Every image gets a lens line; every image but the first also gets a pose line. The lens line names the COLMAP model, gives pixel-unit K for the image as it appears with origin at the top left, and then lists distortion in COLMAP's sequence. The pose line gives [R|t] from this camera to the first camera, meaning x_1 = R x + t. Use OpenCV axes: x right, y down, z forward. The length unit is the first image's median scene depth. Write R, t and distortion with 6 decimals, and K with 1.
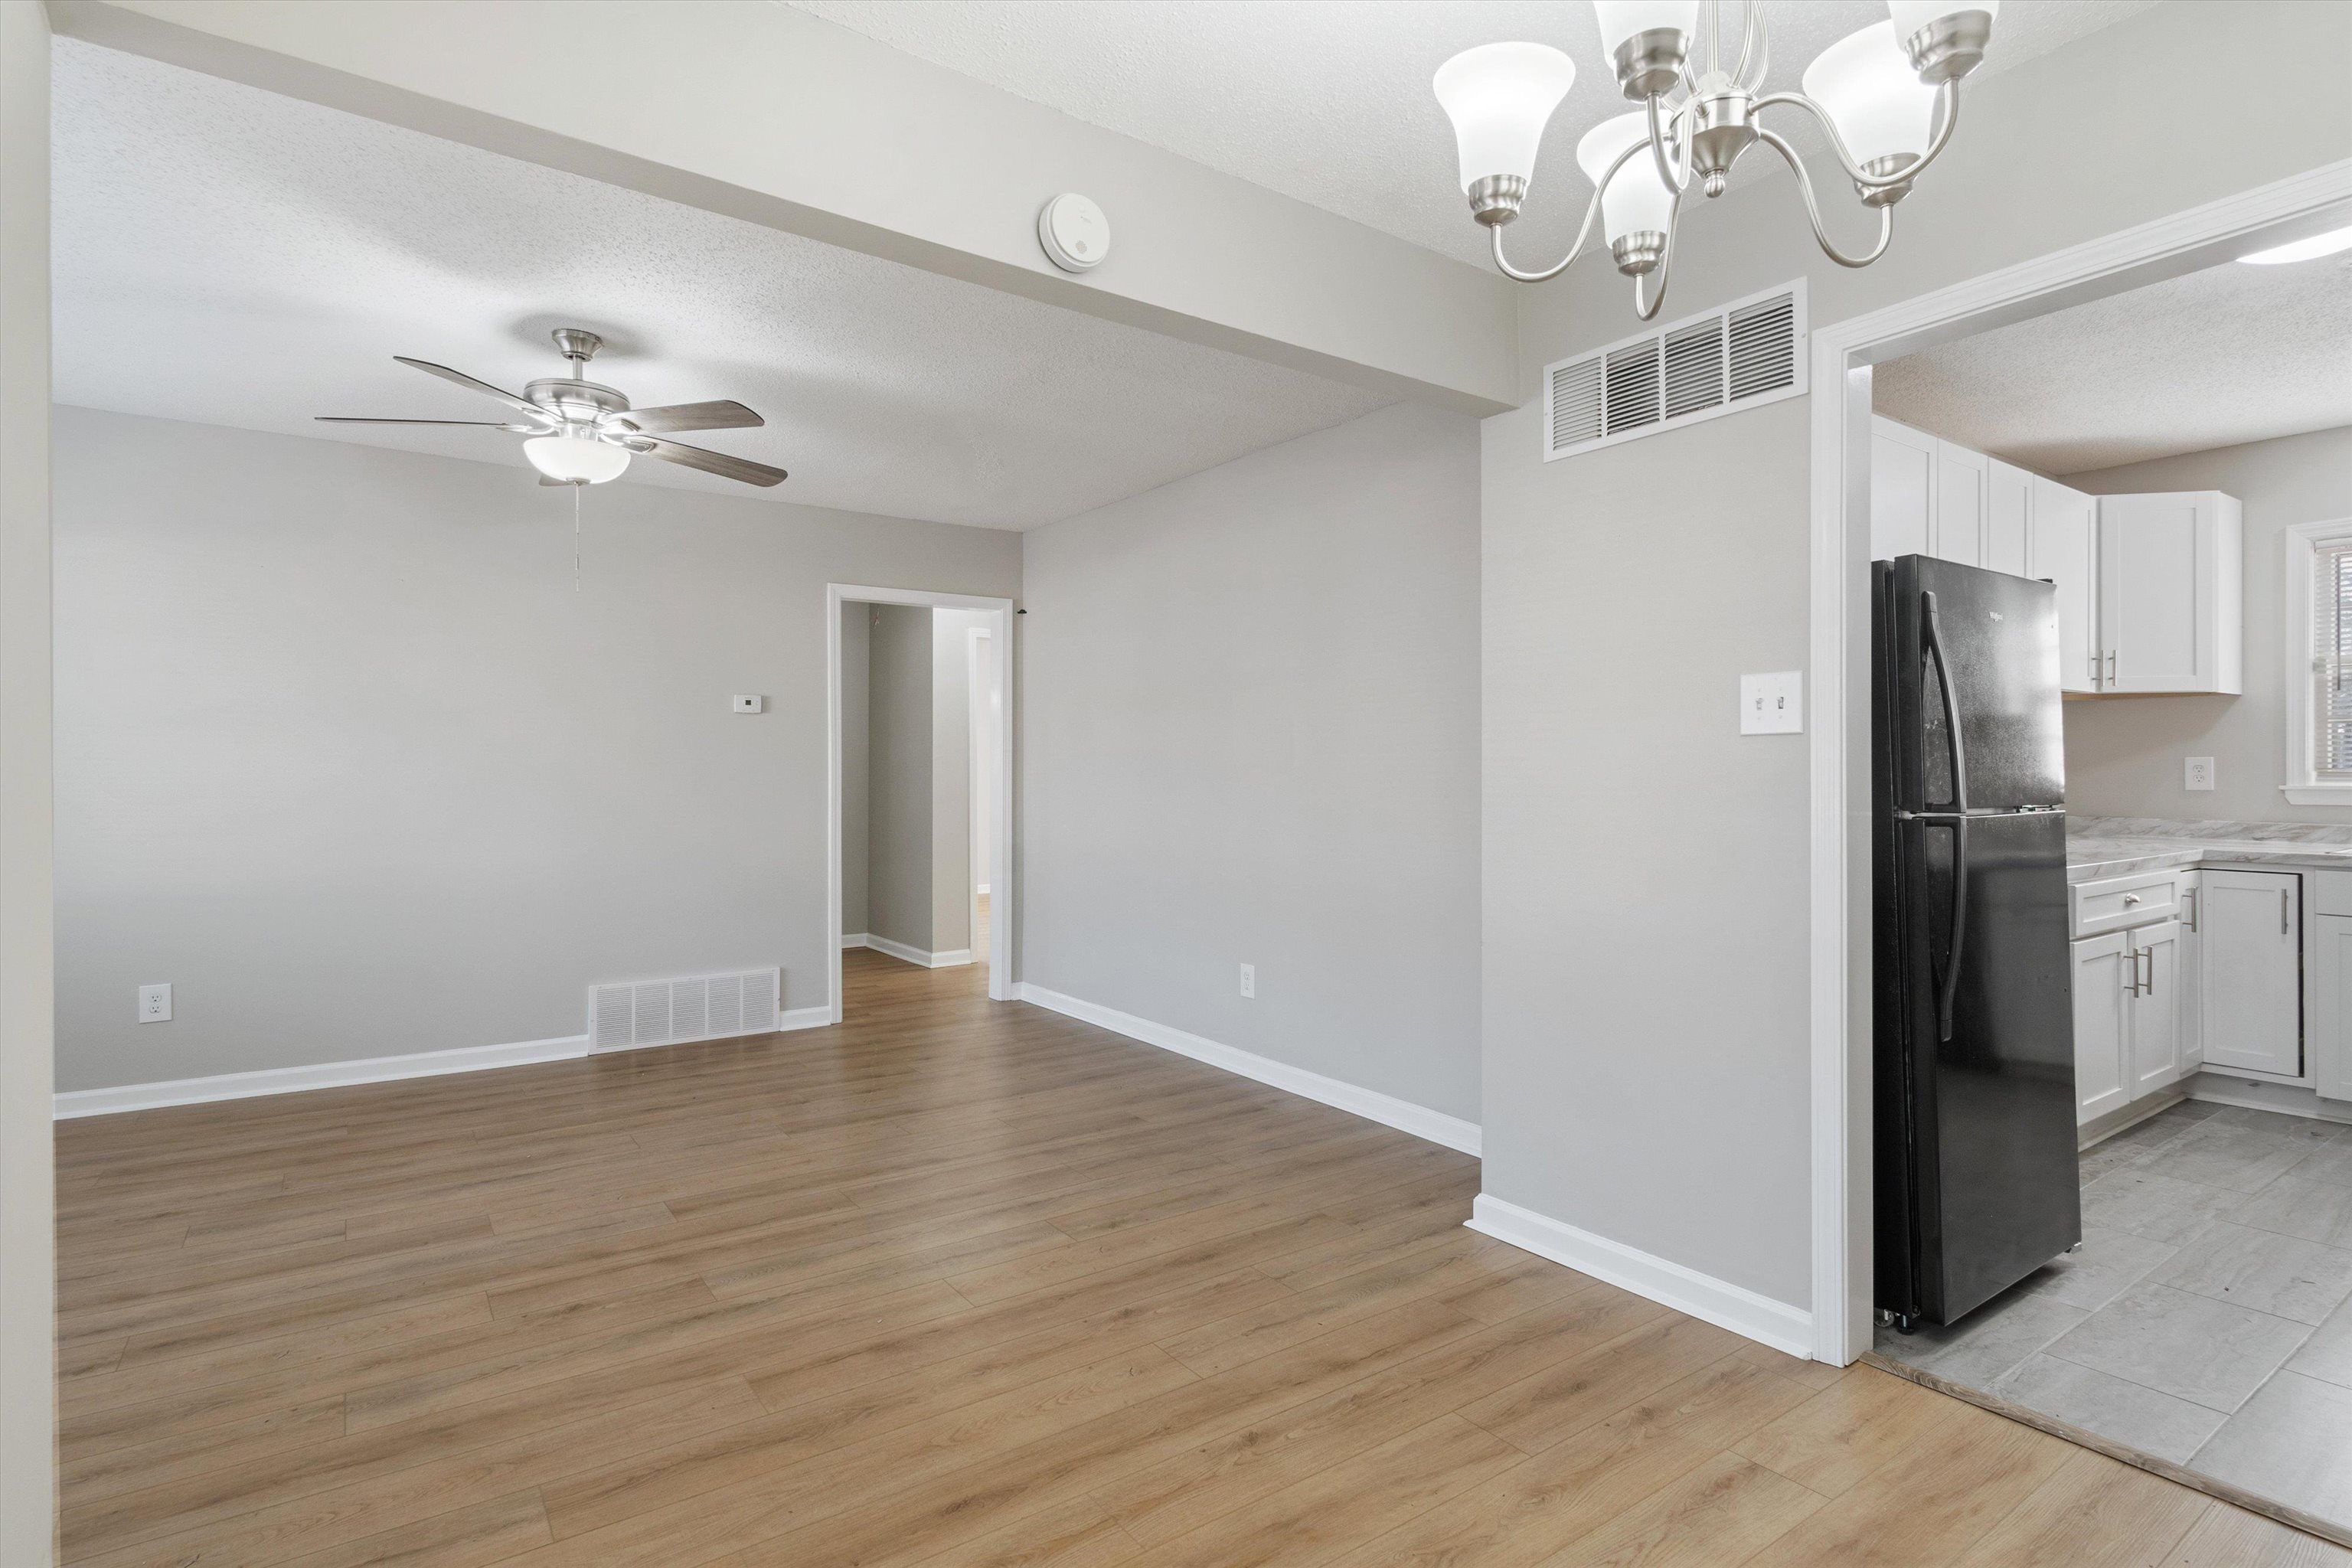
lens RADIAL K [[1161.6, 0, 1176.7], [0, 1161.6, 776.5], [0, 0, 1]] dist [0.004928, -0.001345]
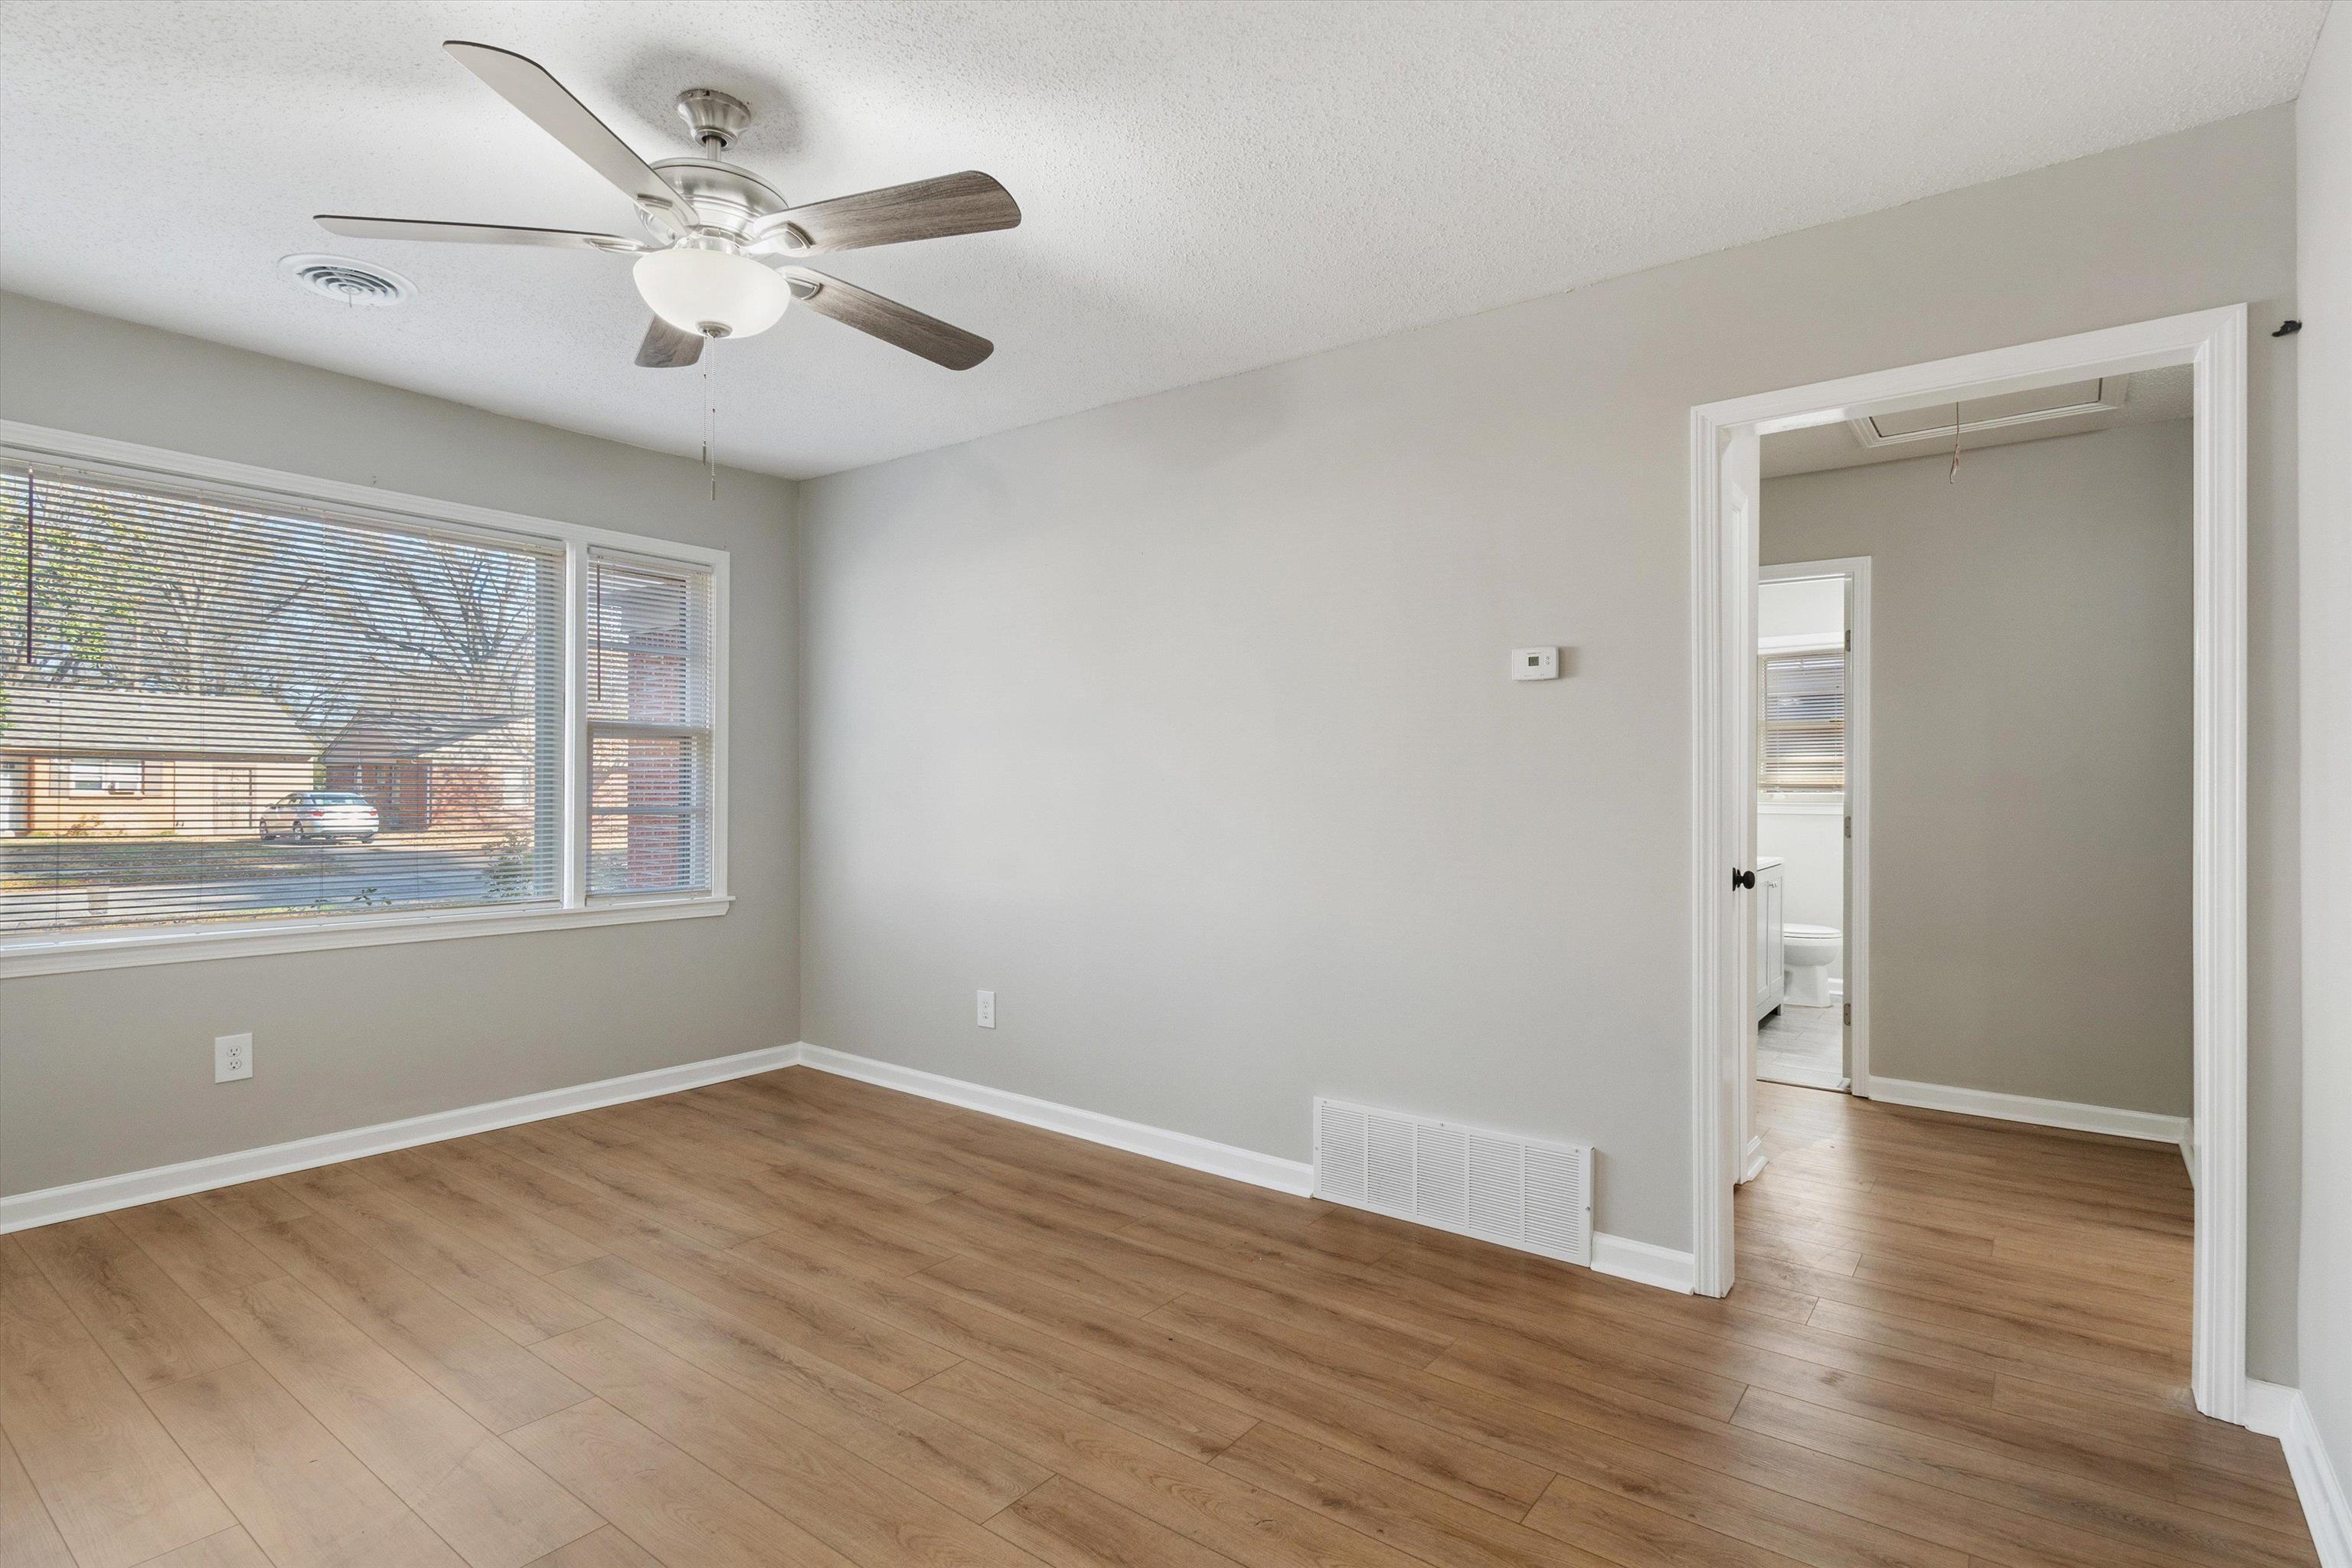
lens RADIAL K [[1161.6, 0, 1178.9], [0, 1161.6, 786.9], [0, 0, 1]] dist [0.004928, -0.001345]
pose [[0.301592, -0.002005, -0.953435, 0.190886], [-0.010786, 0.999927, -0.005515, 0.003421], [0.953376, 0.011947, 0.301549, 1.095192]]
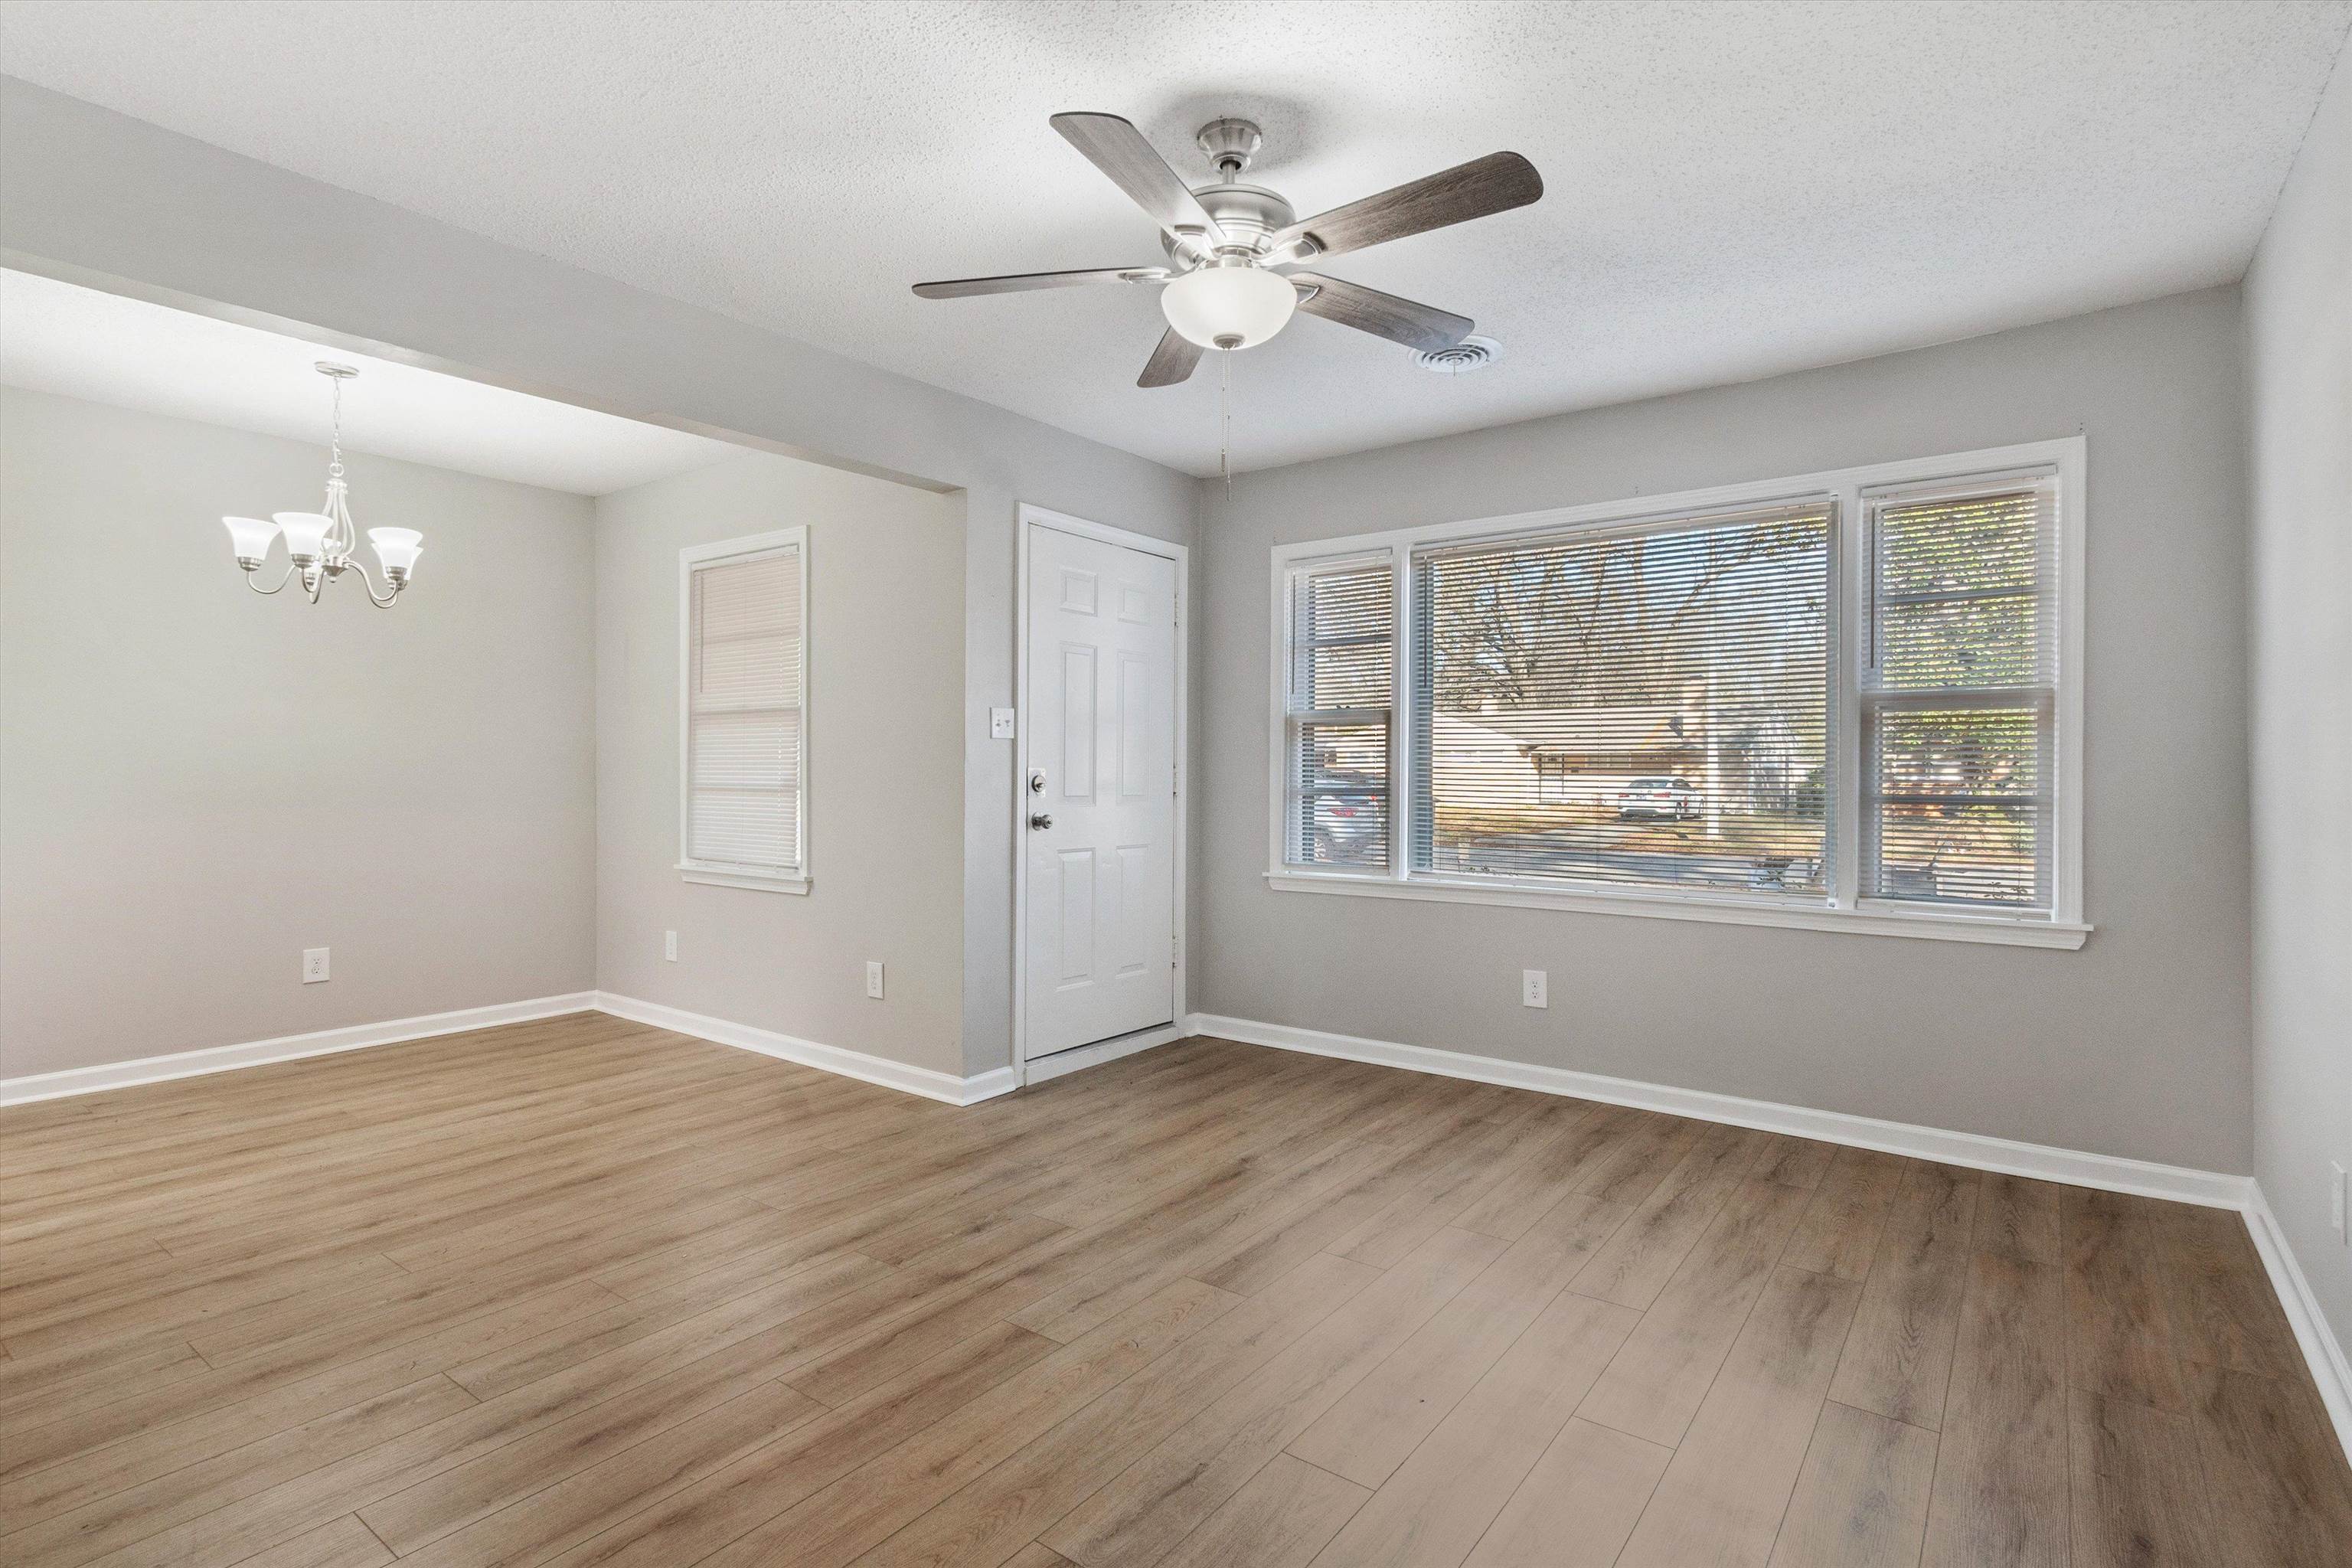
lens RADIAL K [[1161.6, 0, 1176.3], [0, 1161.6, 769.1], [0, 0, 1]] dist [0.004928, -0.001345]
pose [[-0.953300, -0.001941, -0.302019, -0.287914], [-0.003149, 0.999989, 0.003511, 0.000714], [0.302009, 0.004298, -0.953295, 1.723847]]
